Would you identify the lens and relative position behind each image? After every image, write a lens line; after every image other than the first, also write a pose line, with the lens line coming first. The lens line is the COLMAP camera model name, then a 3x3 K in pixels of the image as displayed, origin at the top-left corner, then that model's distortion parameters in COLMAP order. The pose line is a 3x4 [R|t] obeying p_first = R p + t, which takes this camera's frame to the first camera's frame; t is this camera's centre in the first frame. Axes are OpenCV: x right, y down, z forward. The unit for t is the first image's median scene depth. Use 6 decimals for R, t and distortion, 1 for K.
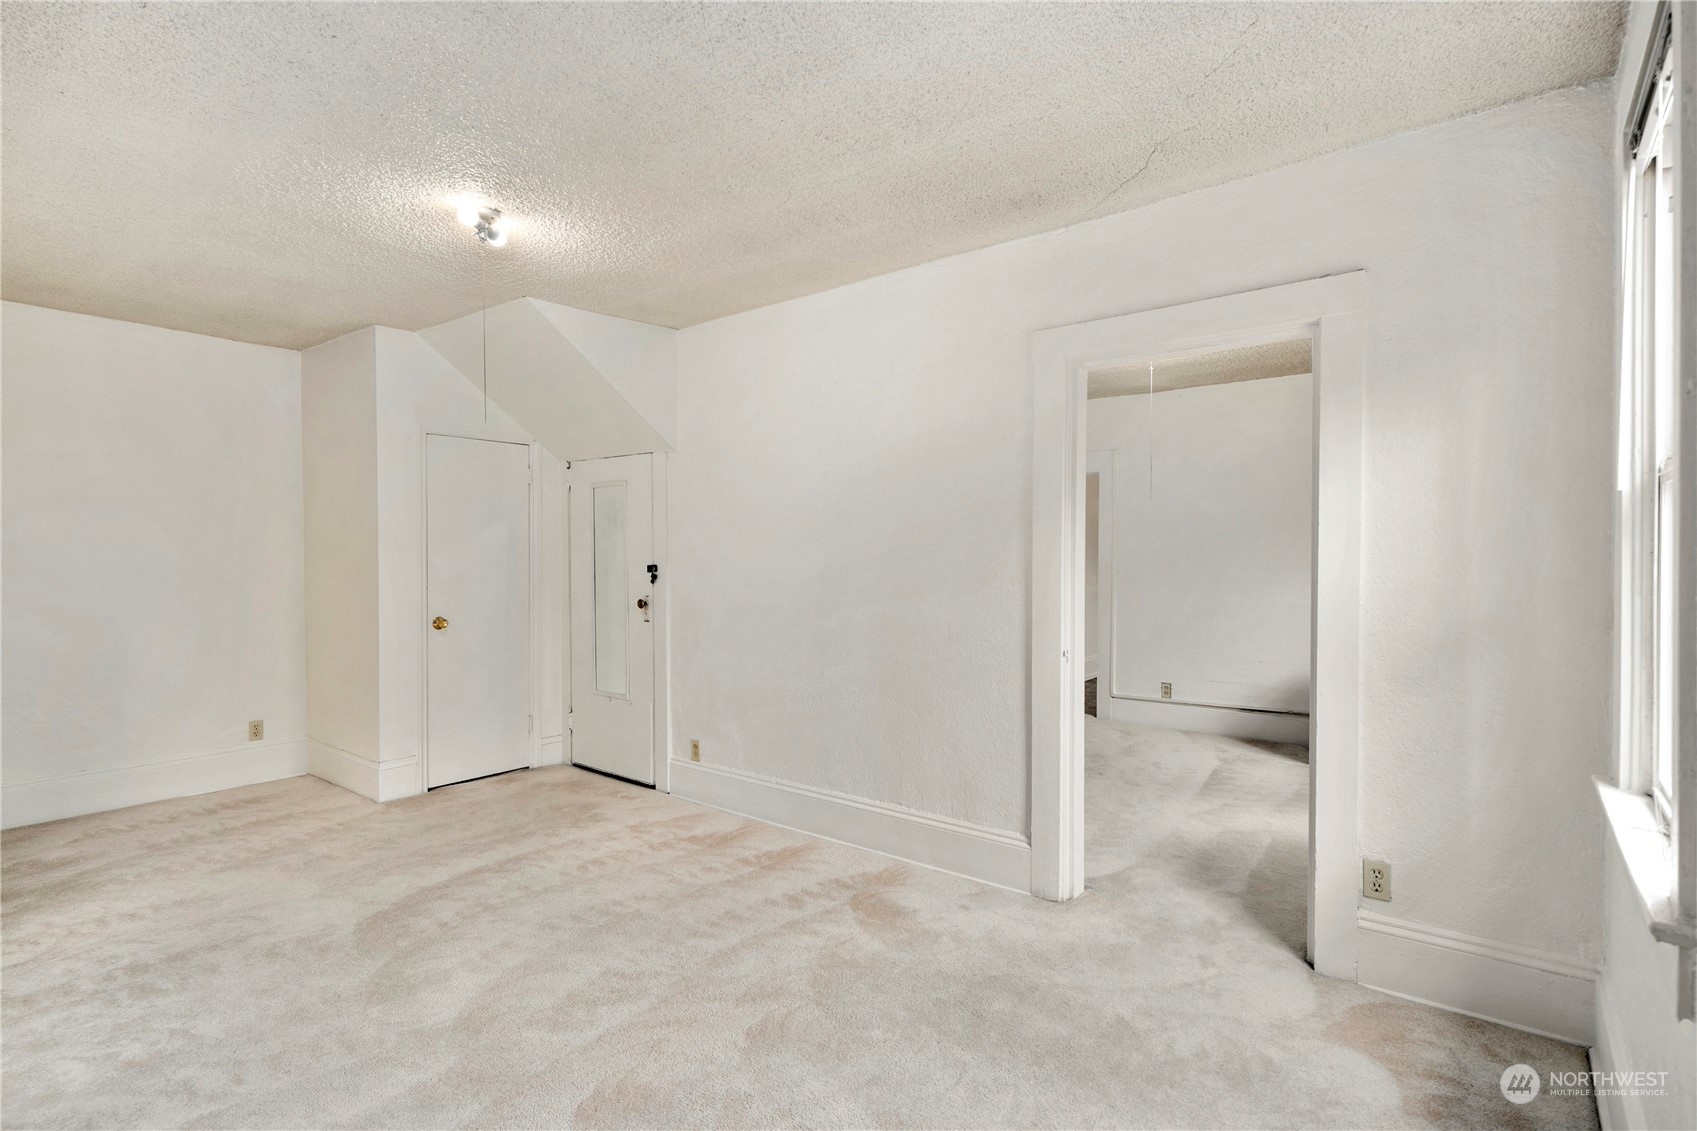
lens RADIAL K [[820.3, 0, 828.5], [0, 820.3, 556.1], [0, 0, 1]] dist [-0.074684, 0.022412]
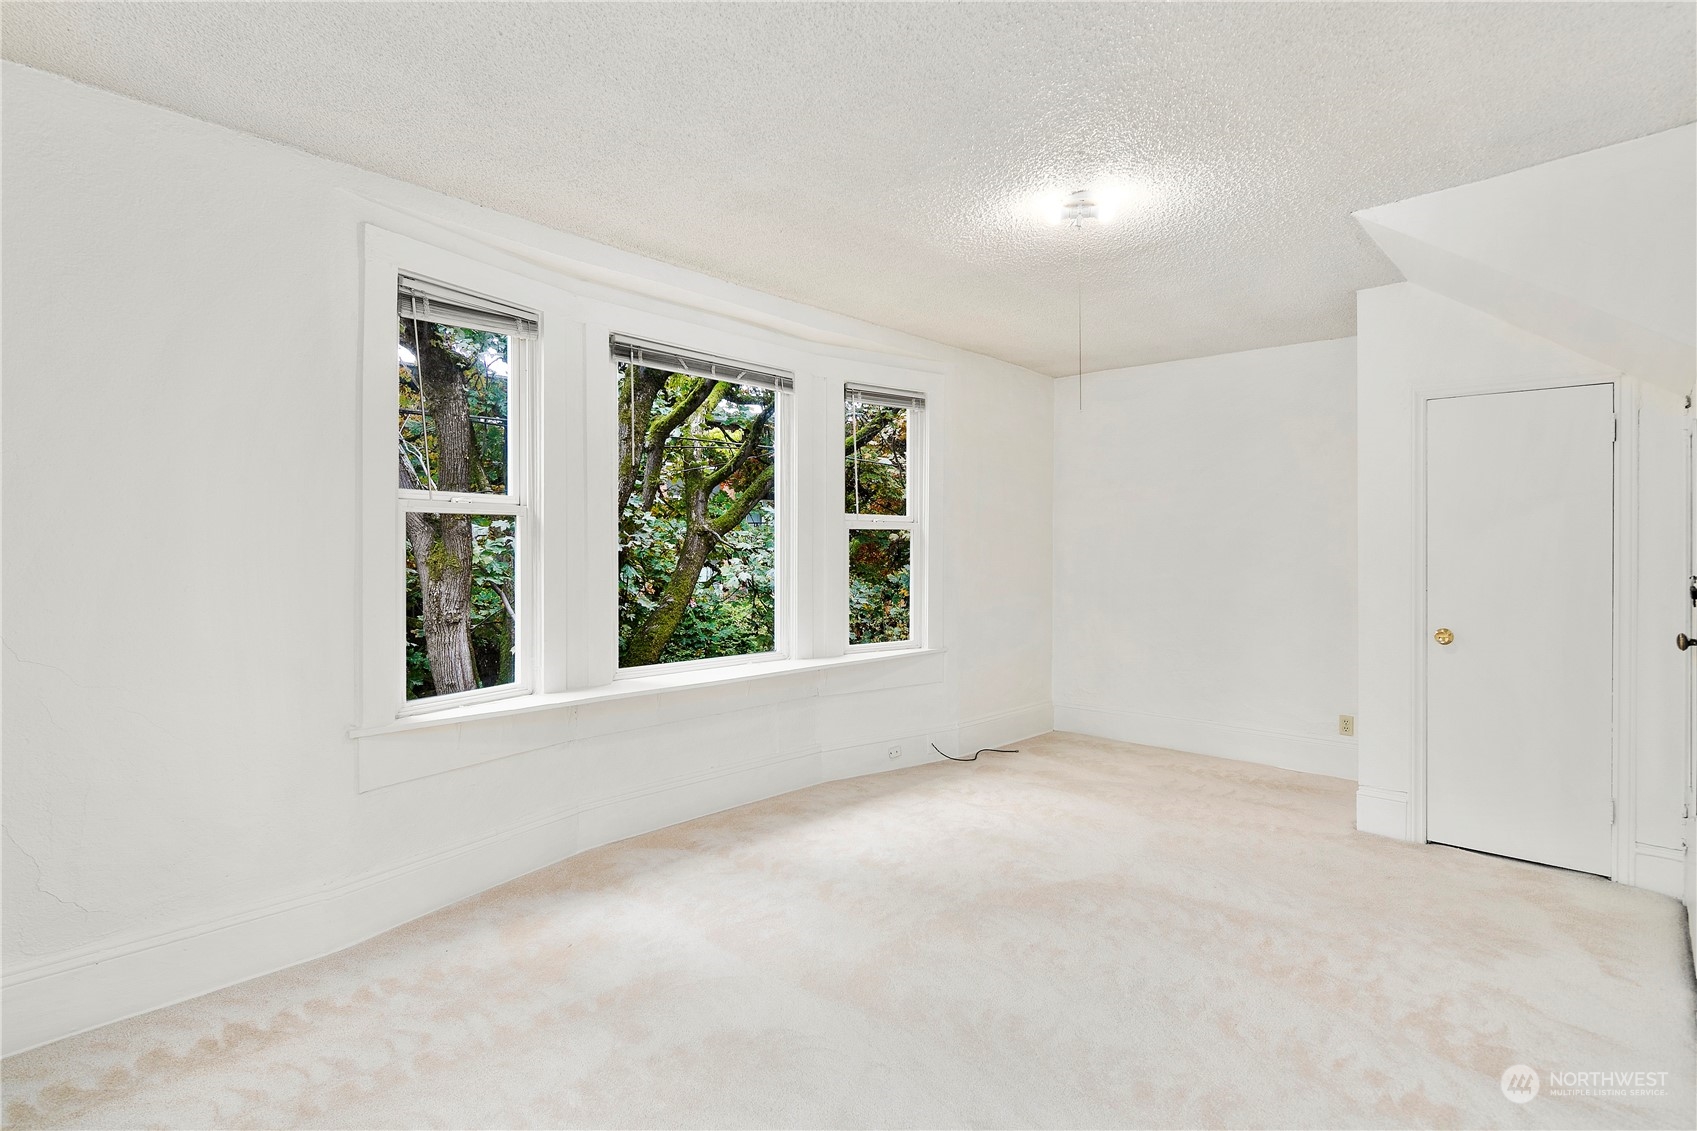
lens RADIAL K [[820.3, 0, 828.5], [0, 820.3, 556.1], [0, 0, 1]] dist [-0.074684, 0.022412]
pose [[-0.133590, 0.016134, -0.990905, 0.390997], [-0.003161, 0.999855, 0.016705, -0.006872], [0.991032, 0.005364, -0.133520, 0.555780]]
